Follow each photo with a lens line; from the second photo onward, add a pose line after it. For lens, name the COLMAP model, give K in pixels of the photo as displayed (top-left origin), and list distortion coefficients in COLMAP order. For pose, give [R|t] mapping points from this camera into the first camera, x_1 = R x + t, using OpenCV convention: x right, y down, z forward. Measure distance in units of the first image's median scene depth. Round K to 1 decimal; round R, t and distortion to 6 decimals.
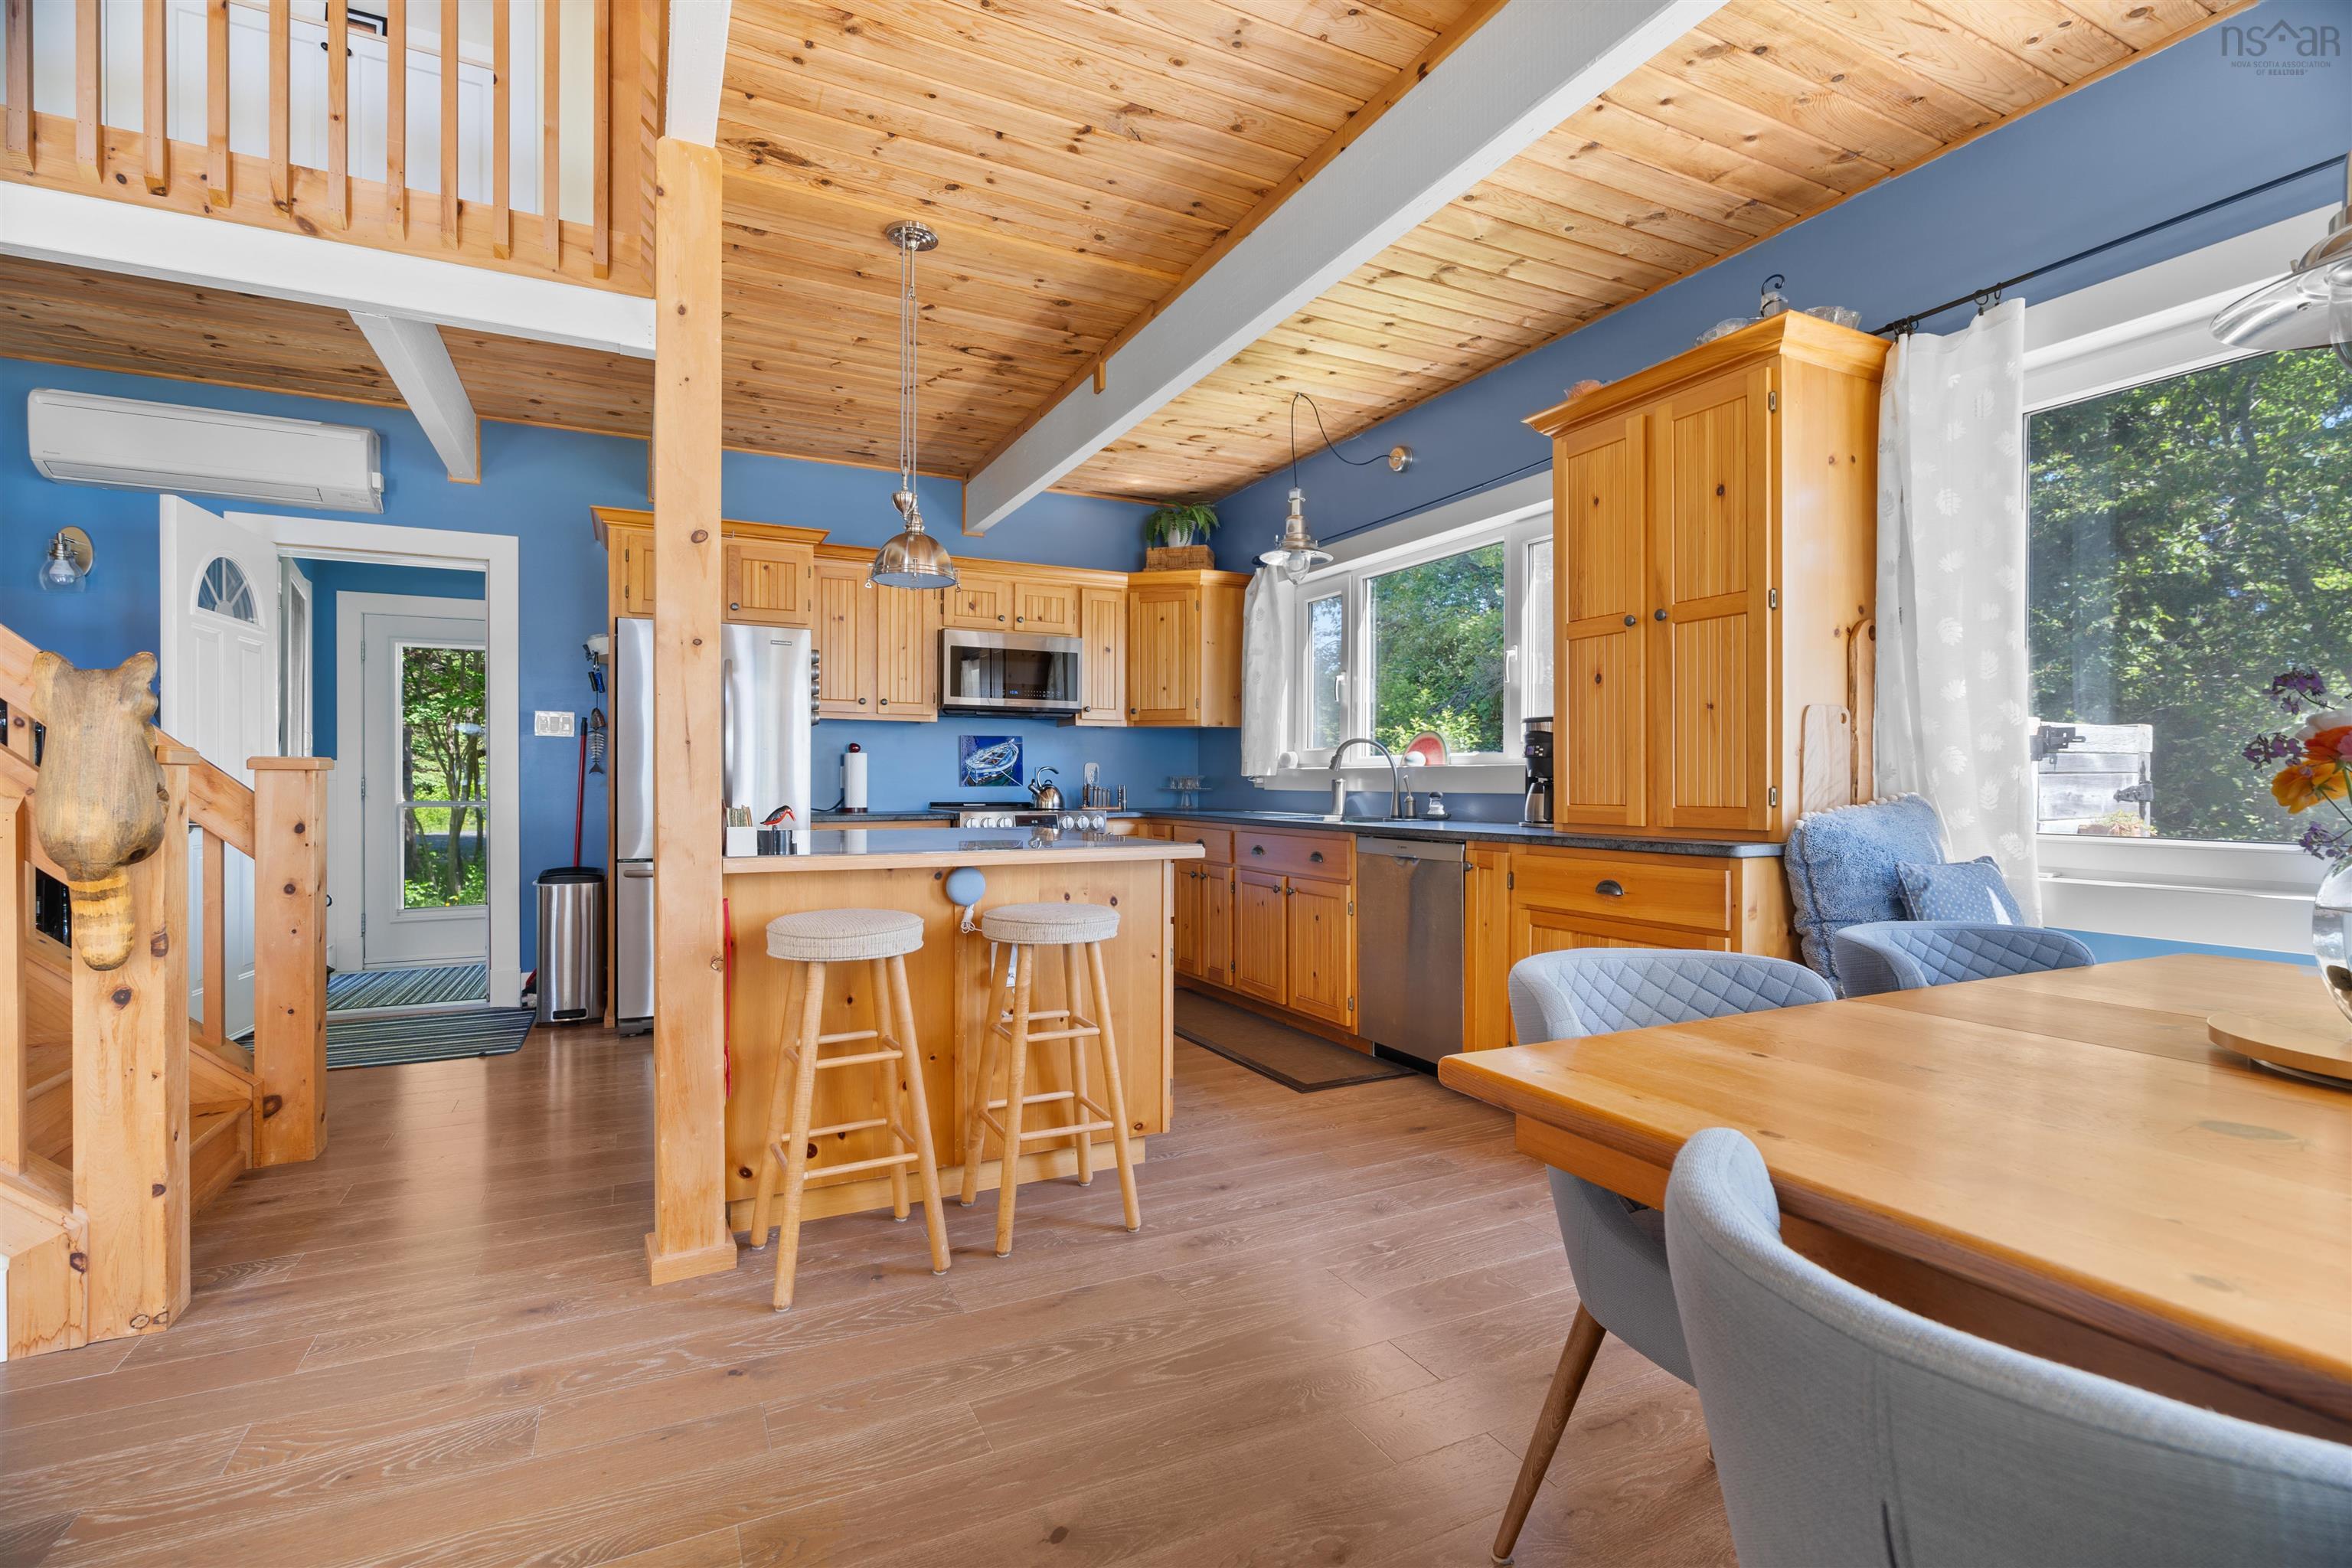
lens RADIAL K [[1068.1, 0, 1176.0], [0, 1068.1, 784.0], [0, 0, 1]] dist [0.001734, 0.000292]
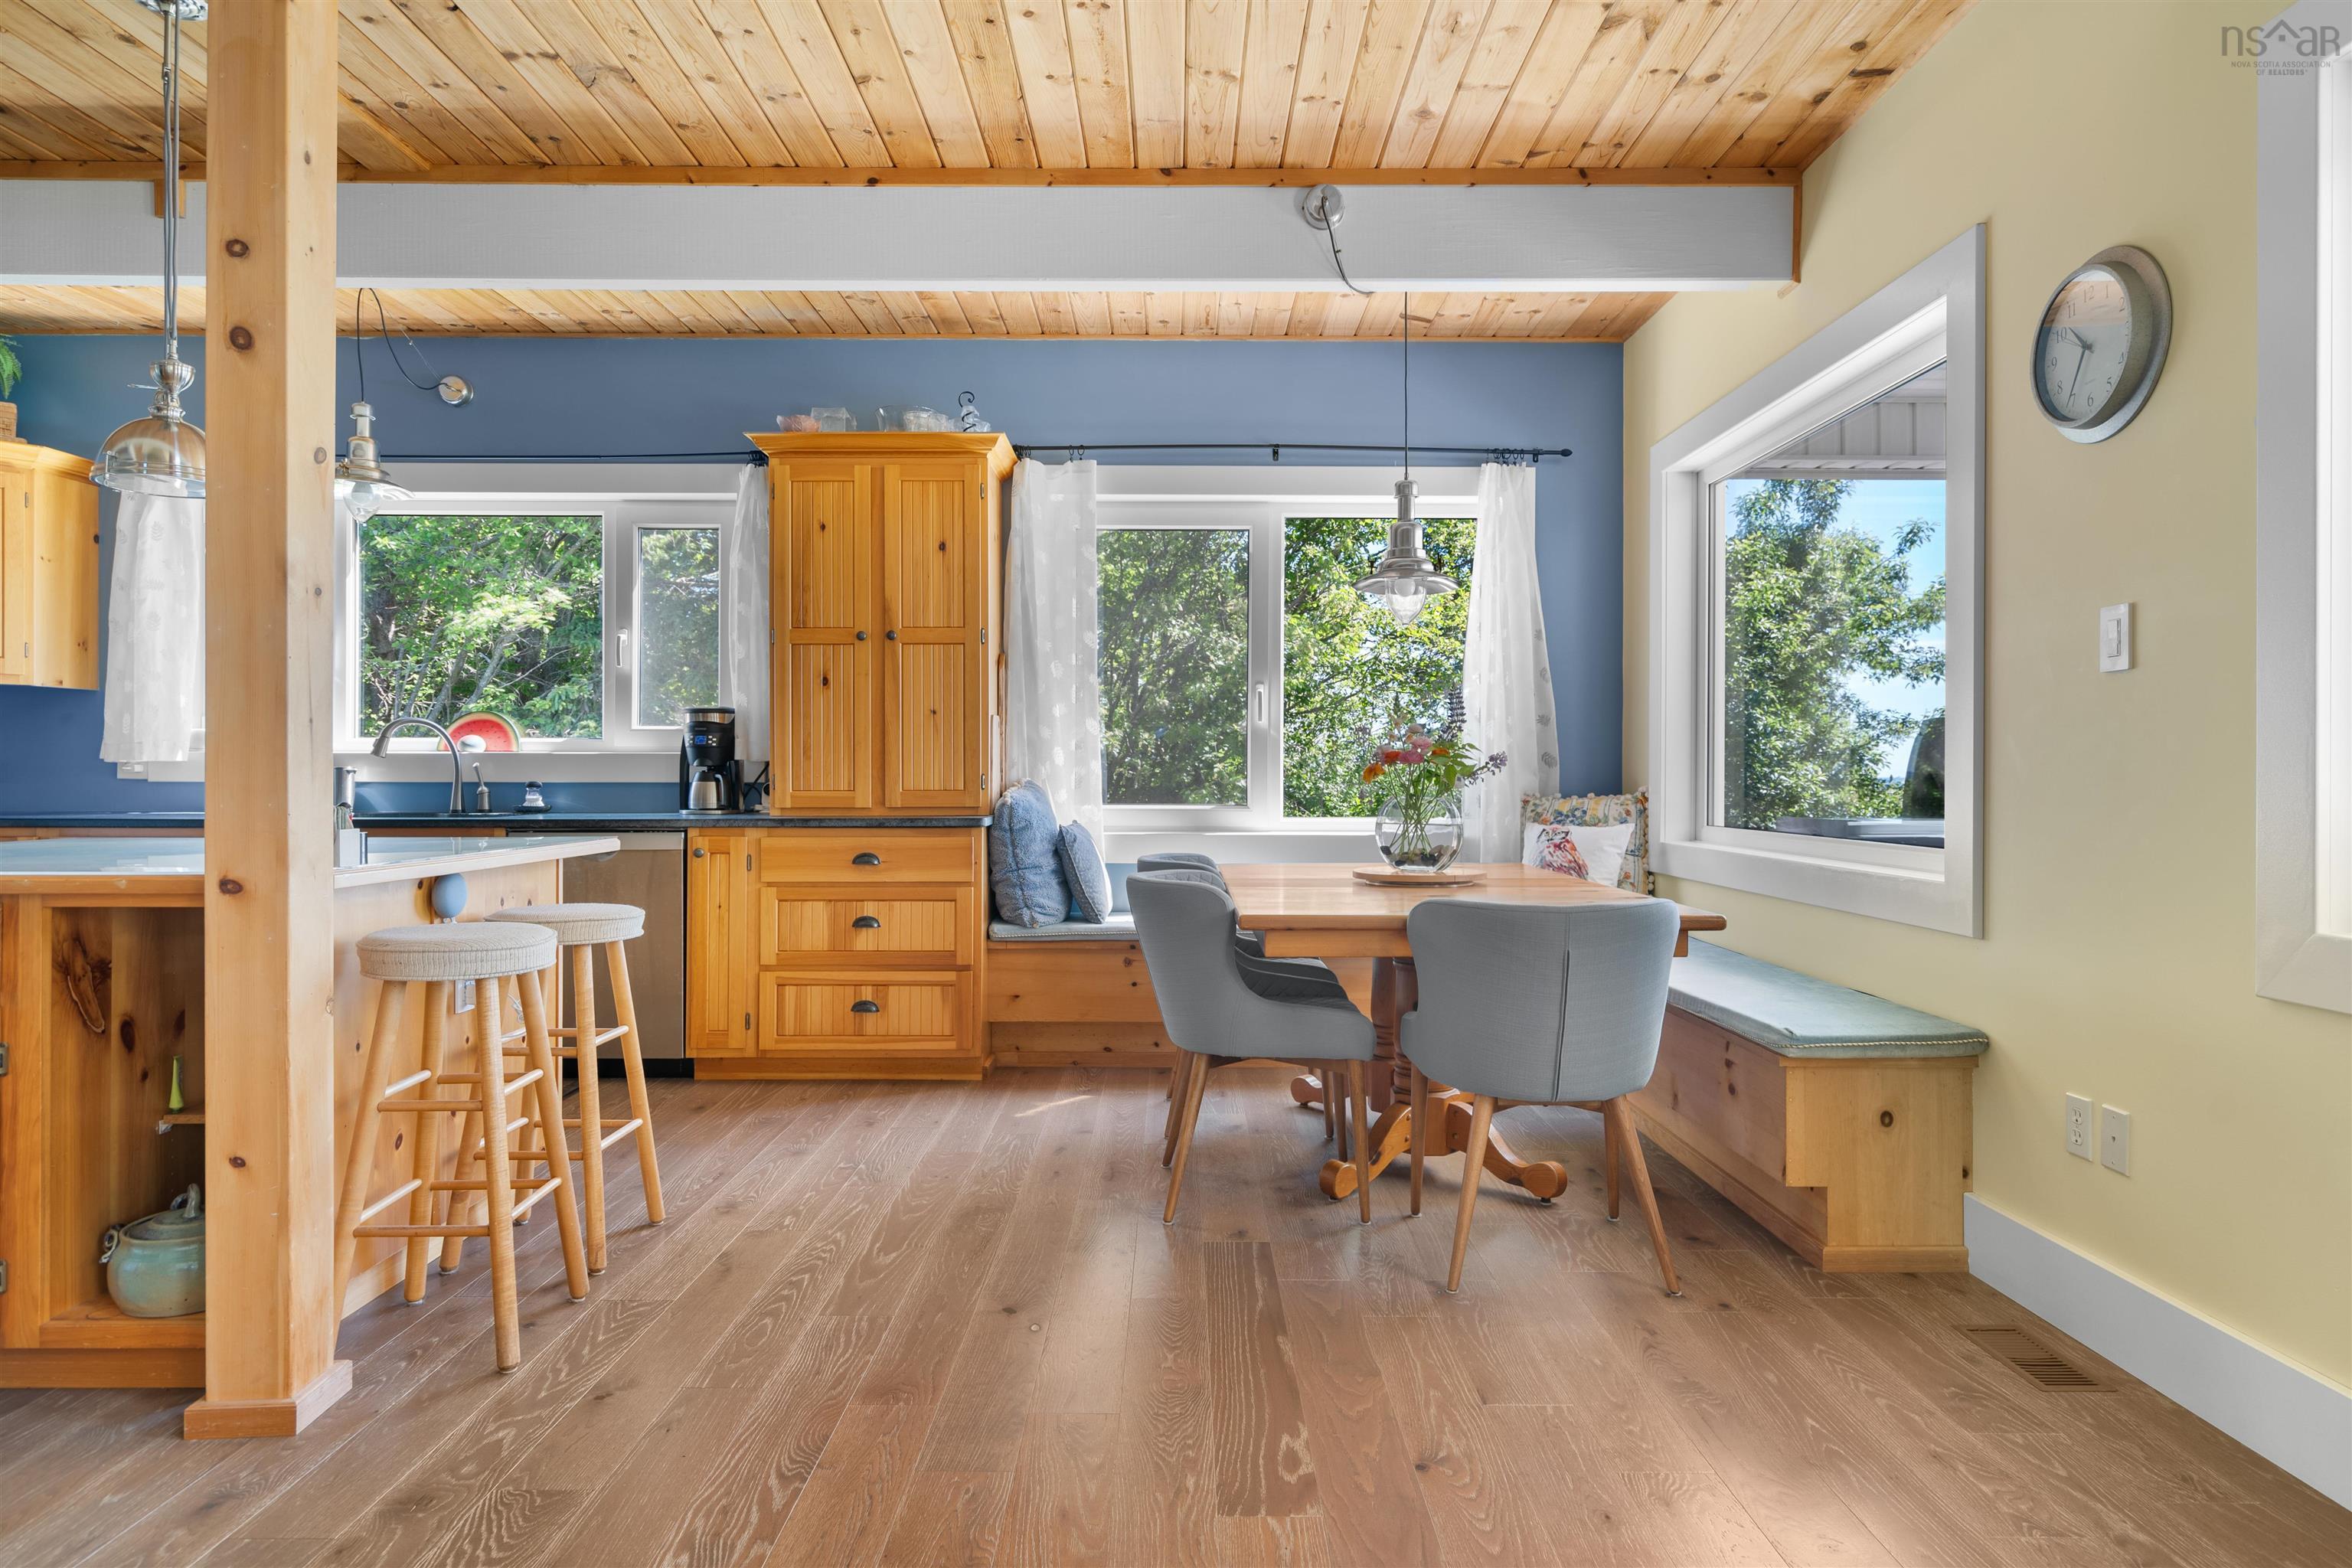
lens RADIAL K [[1350.7, 0, 1176.0], [0, 1350.7, 784.0], [0, 0, 1]] dist [0.000243, 0.000235]
pose [[0.450745, -0.009717, 0.892600, -0.837322], [0.001001, 0.999946, 0.010380, -0.002935], [-0.892652, -0.003785, 0.450730, 0.005773]]
